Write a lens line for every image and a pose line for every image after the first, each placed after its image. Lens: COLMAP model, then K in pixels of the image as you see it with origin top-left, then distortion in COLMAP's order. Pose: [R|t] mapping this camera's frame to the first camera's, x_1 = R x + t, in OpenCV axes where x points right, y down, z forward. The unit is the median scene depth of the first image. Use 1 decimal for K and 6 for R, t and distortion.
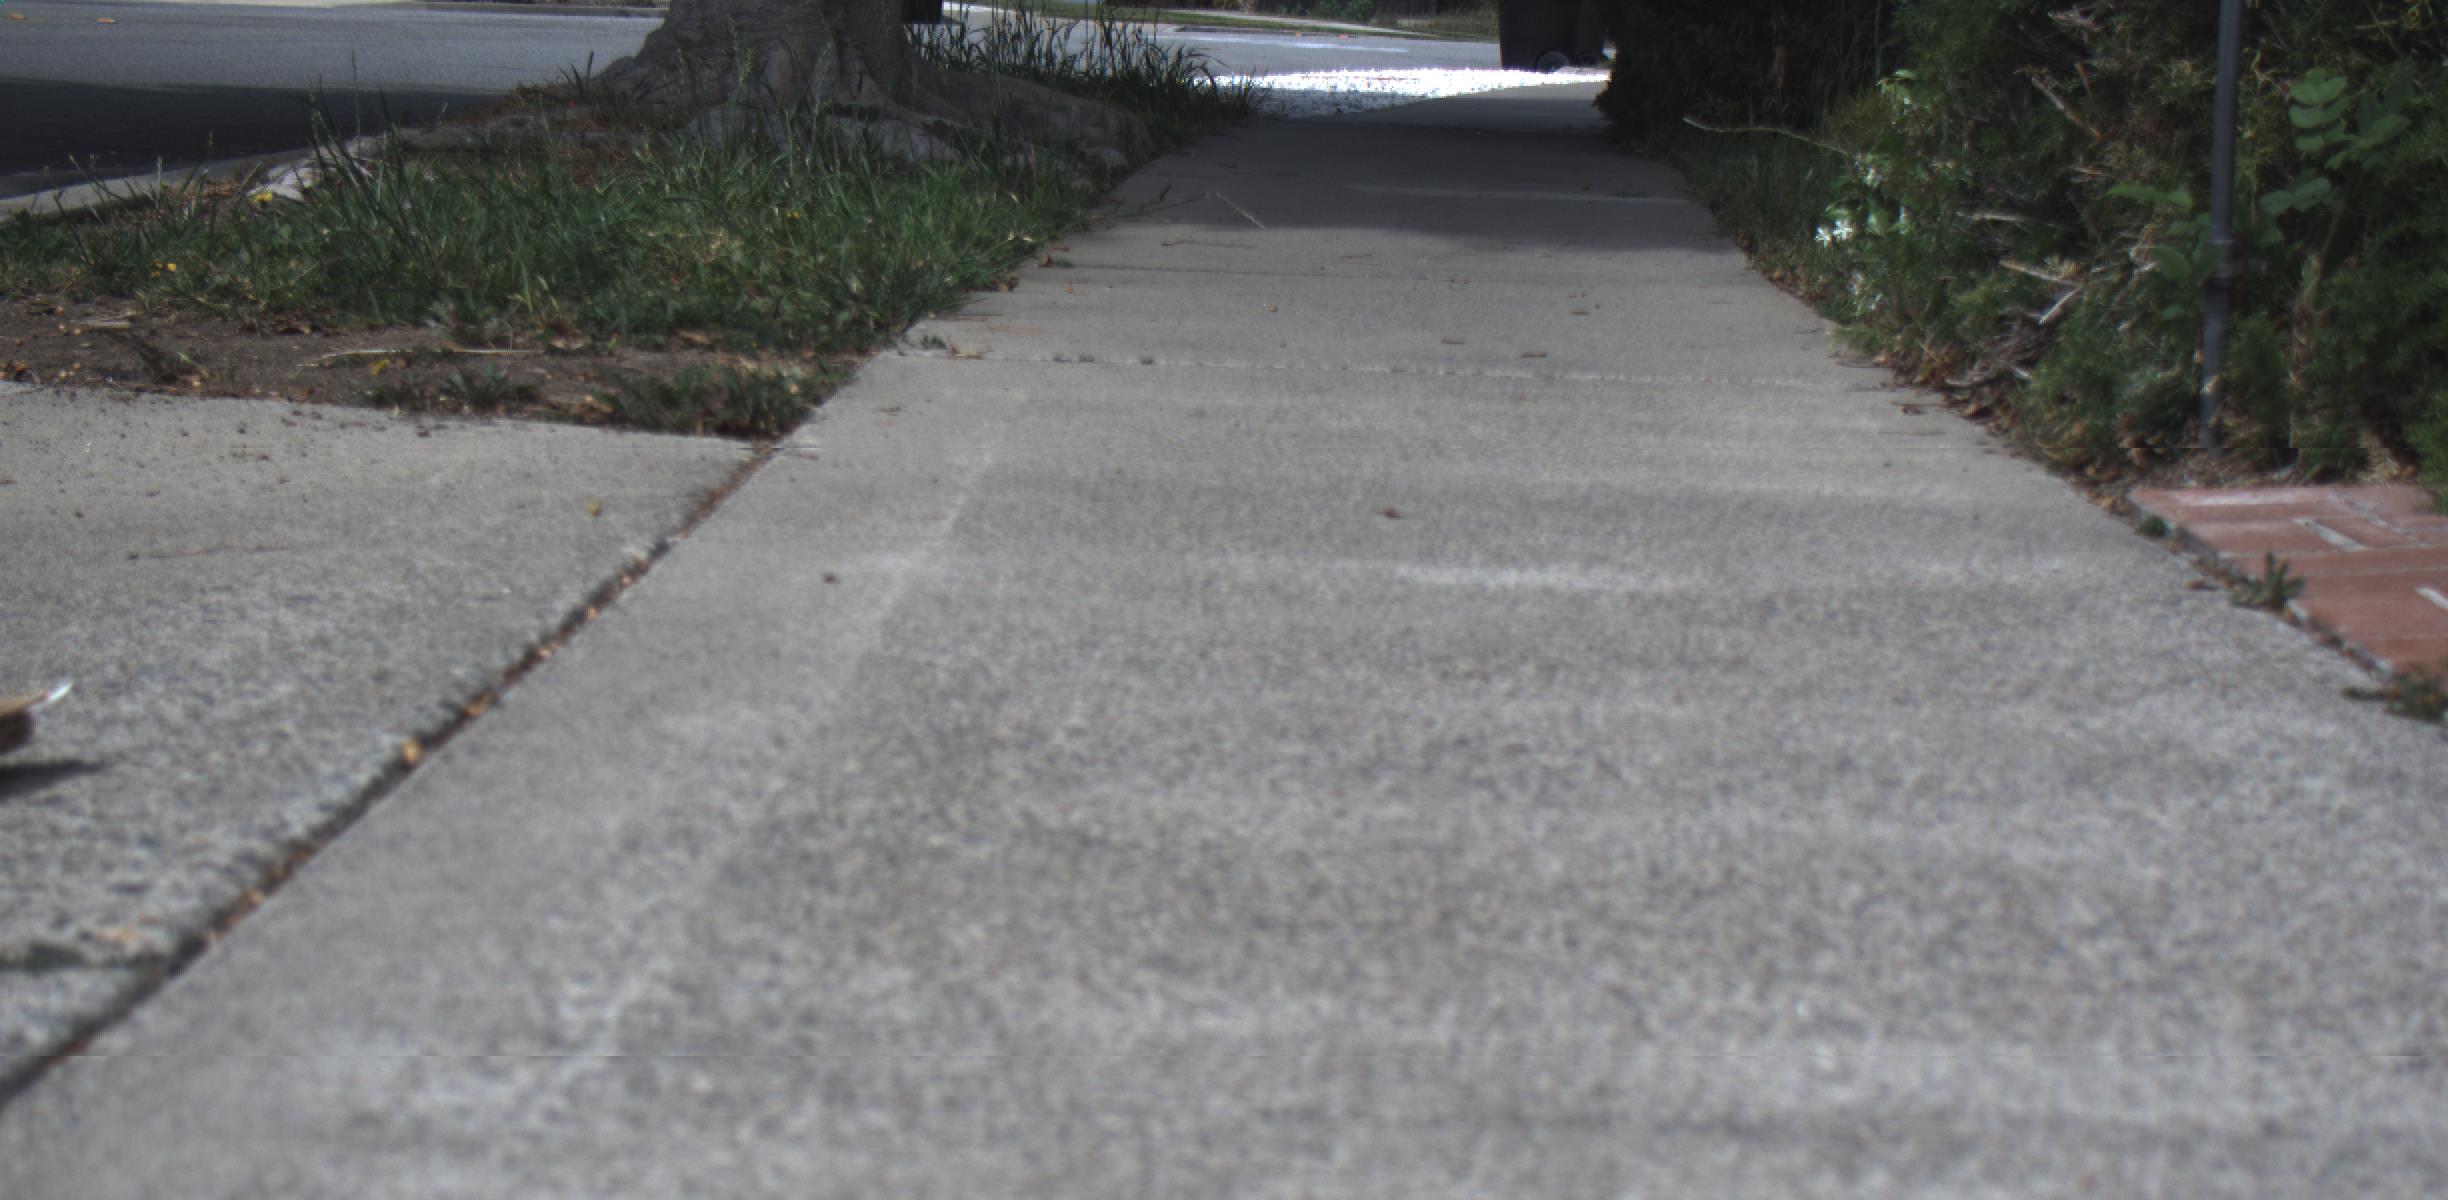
lens RADIAL K [[9122.1, 0, 1225.8], [0, 9122.1, 602.3], [0, 0, 1]] dist [-0.036959, 0.000000]
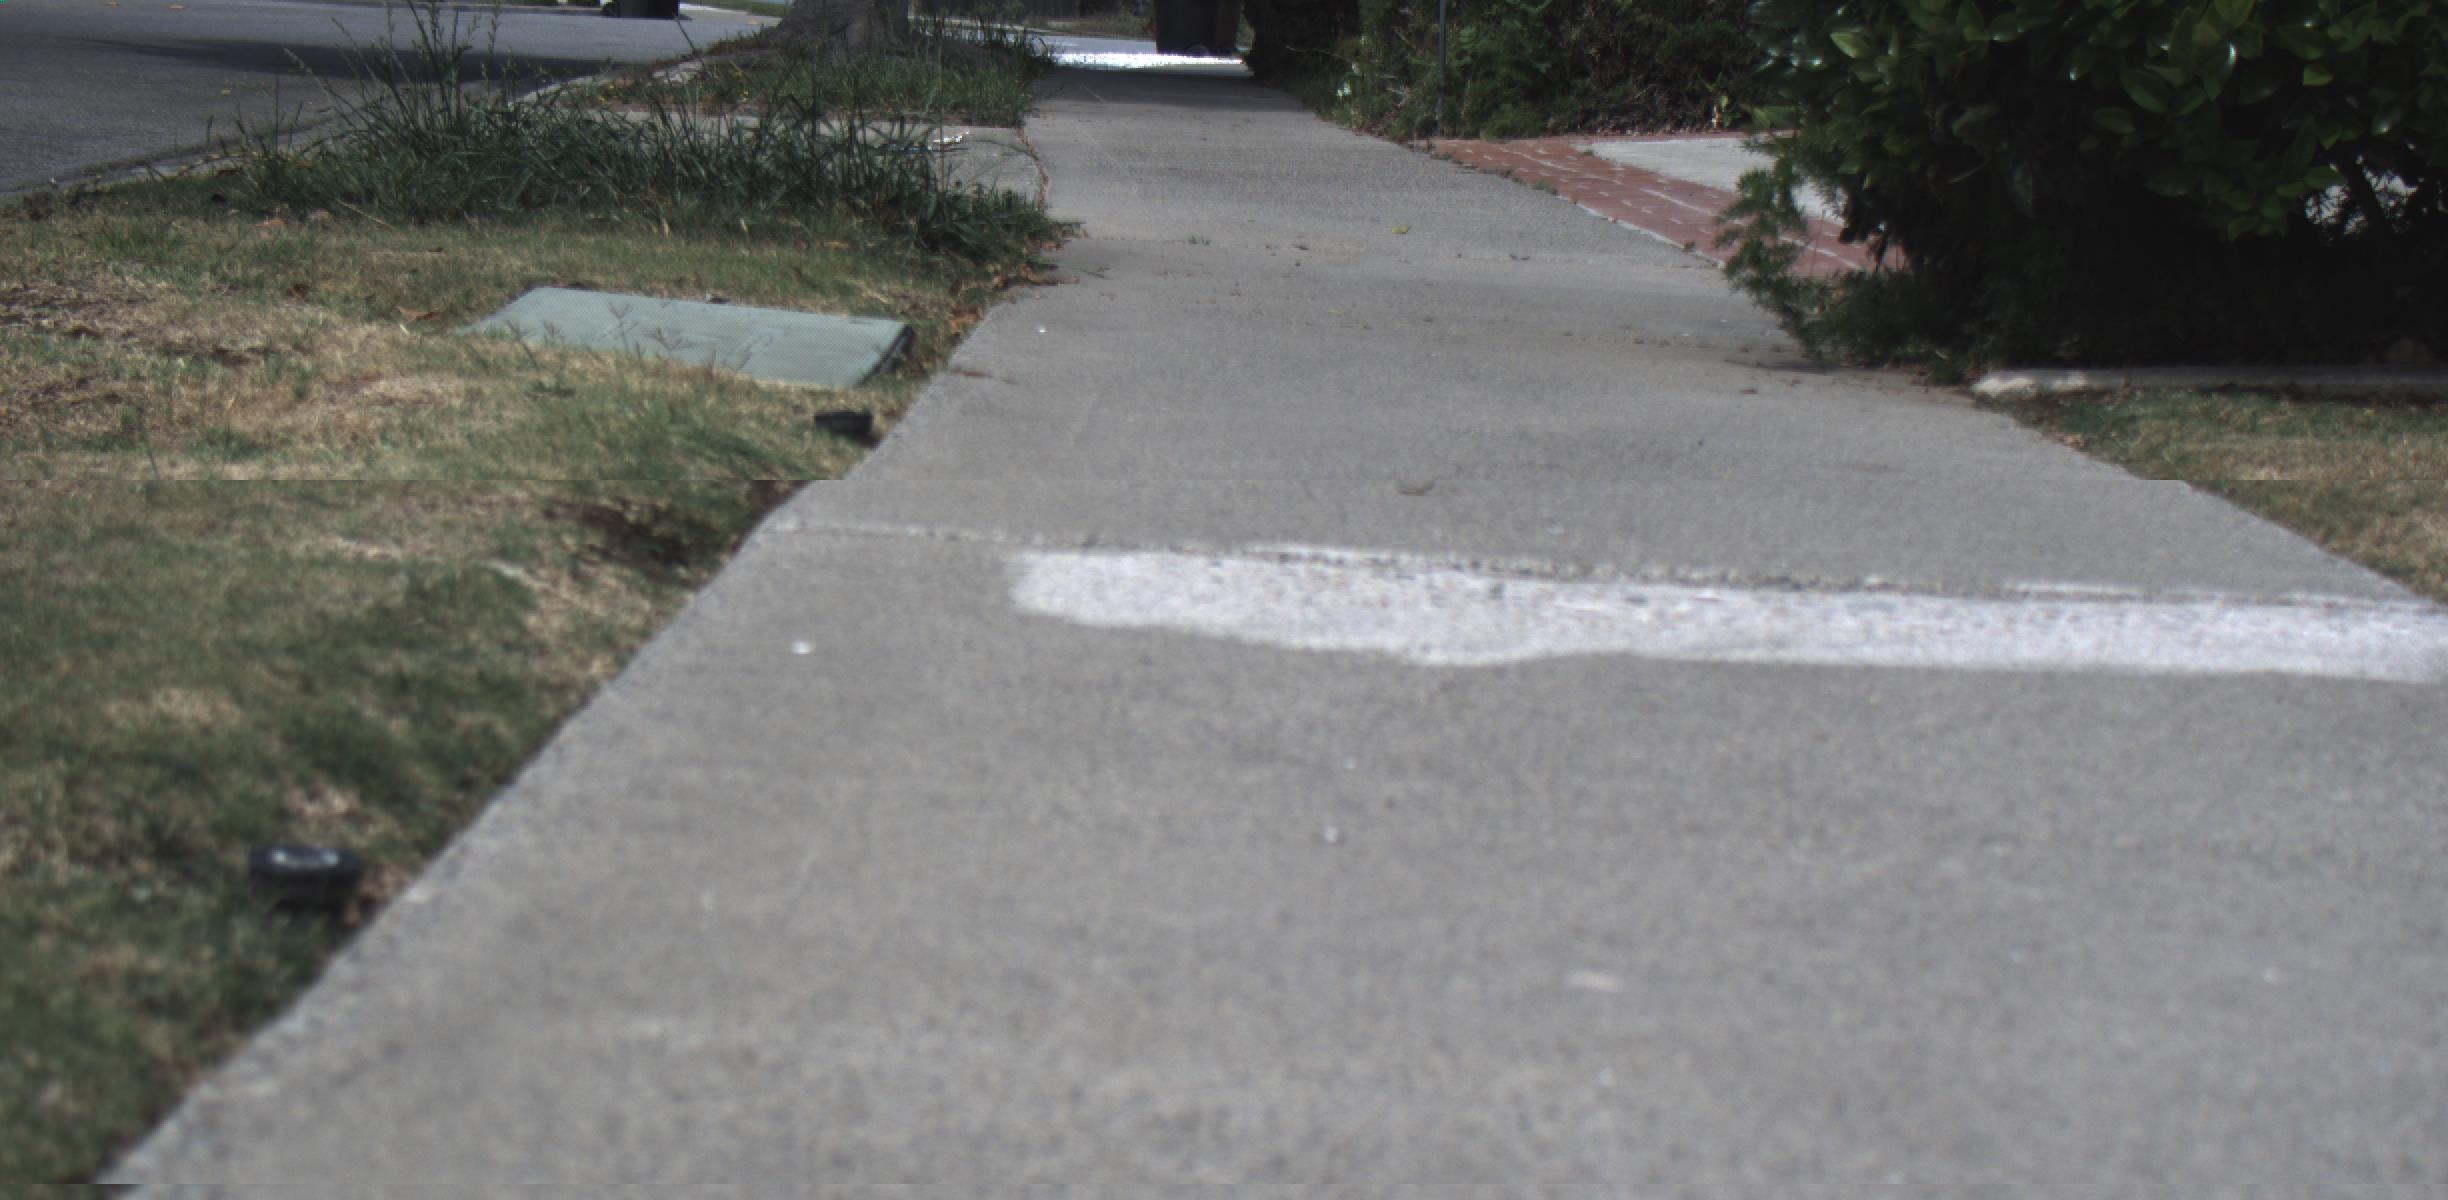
lens RADIAL K [[9122.1, 0, 1230.3], [0, 9122.1, 597.8], [0, 0, 1]] dist [-0.036959, 0.000000]
pose [[0.999062, 0.007356, 0.042670, -0.066080], [-0.007314, 0.999973, -0.001127, 0.092352], [-0.042677, 0.000814, 0.999089, -1.387995]]
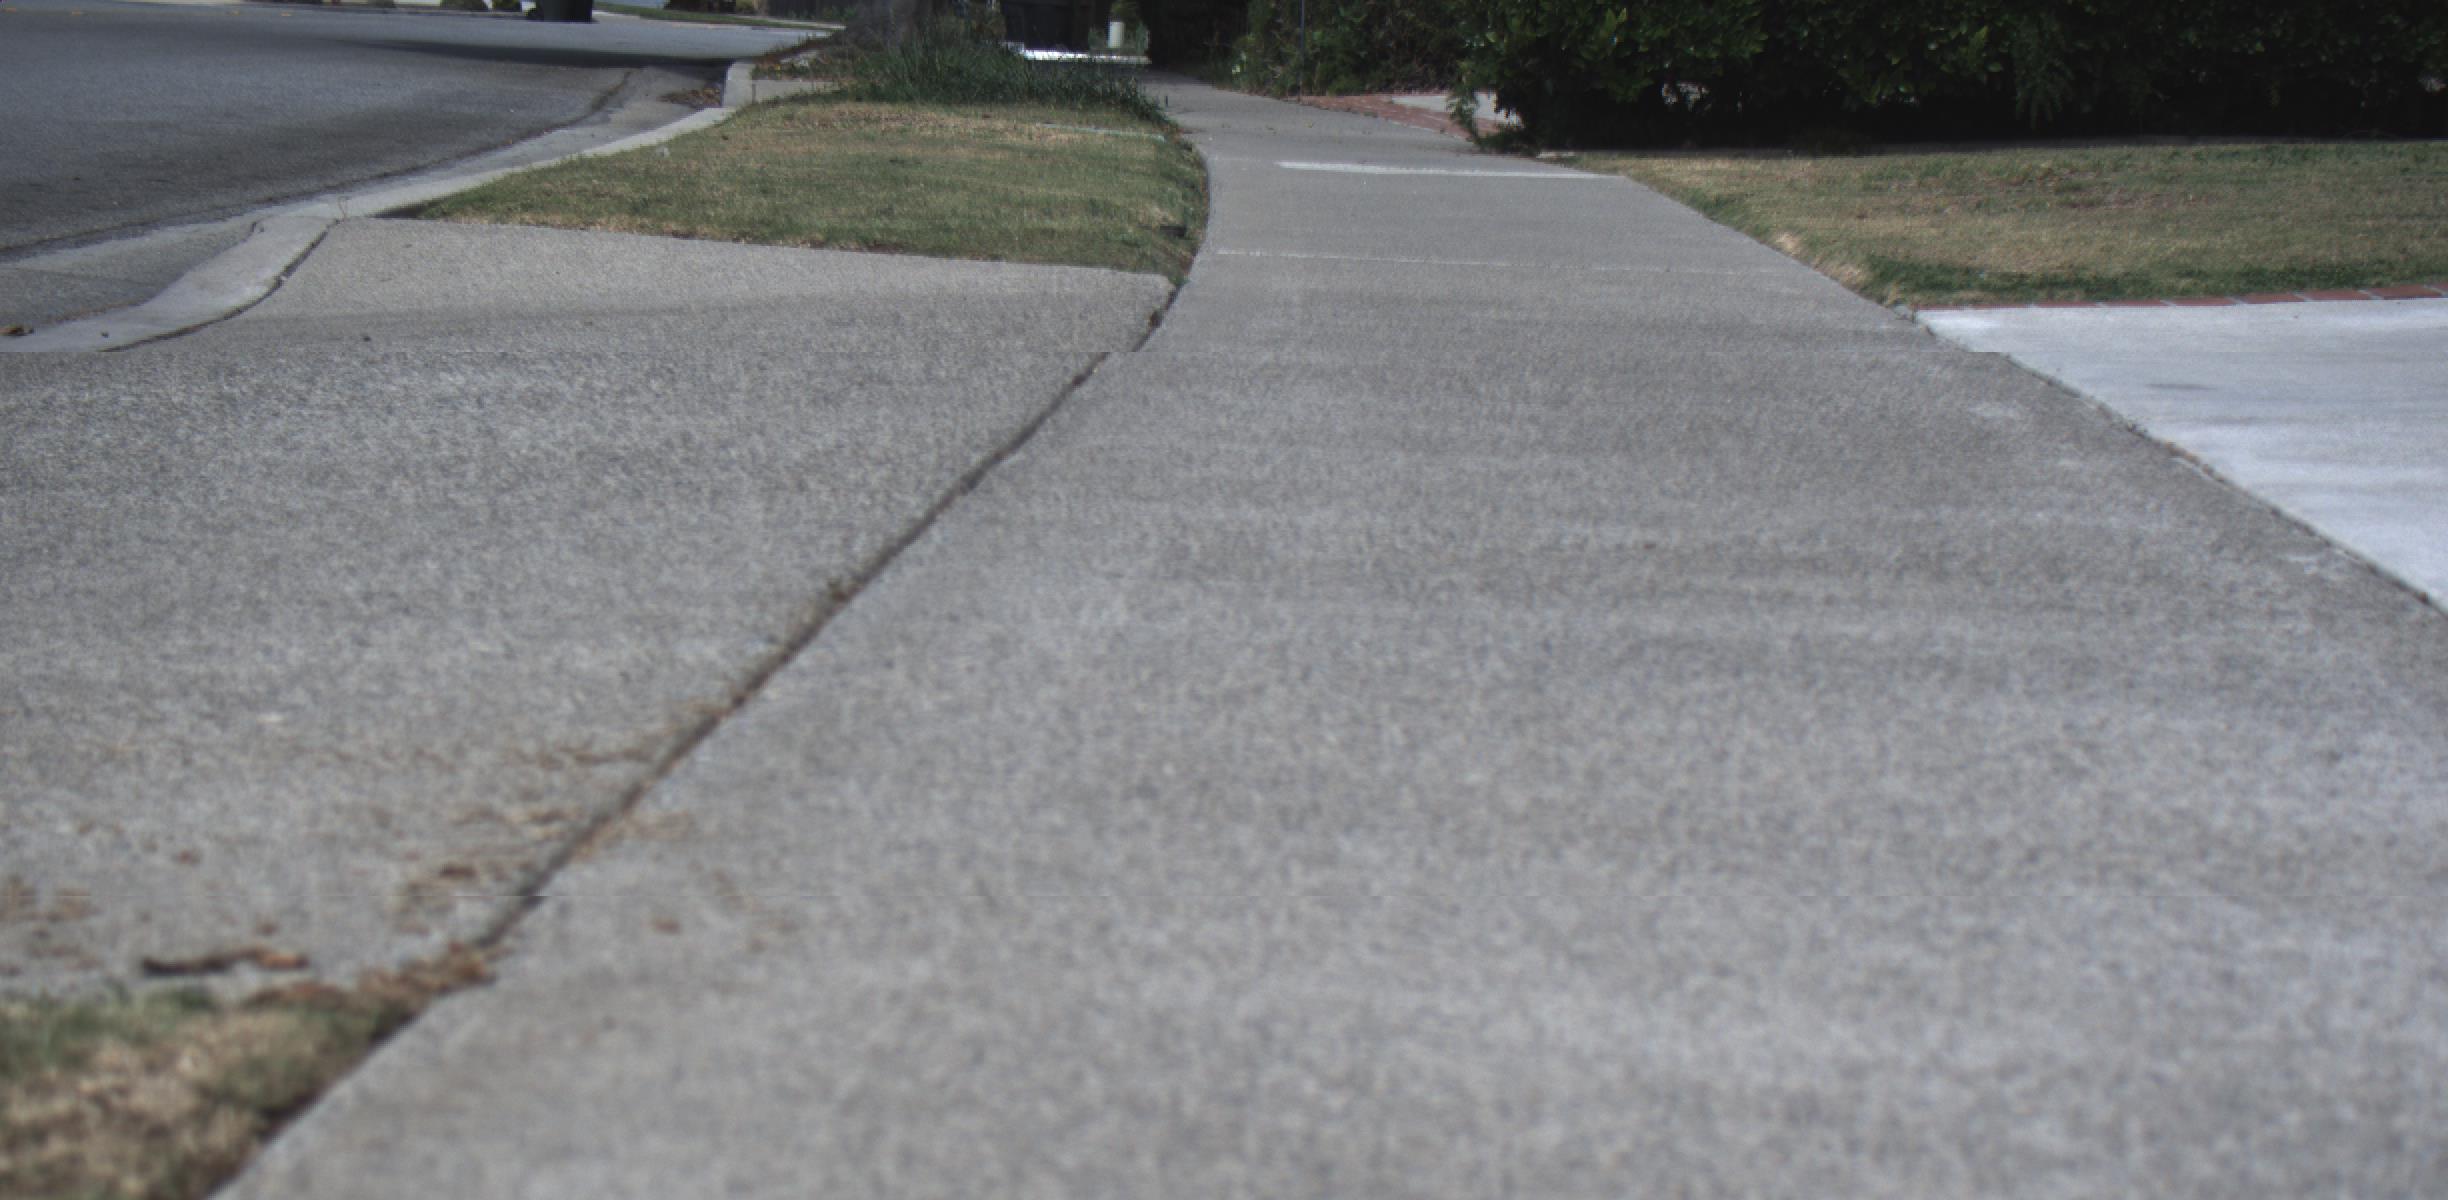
lens RADIAL K [[9122.1, 0, 1232.0], [0, 9122.1, 598.1], [0, 0, 1]] dist [-0.036959, 0.000000]
pose [[0.997755, 0.004662, 0.066808, -0.184620], [-0.004585, 0.999989, -0.001299, 0.178412], [-0.066813, 0.000990, 0.997765, -2.744728]]
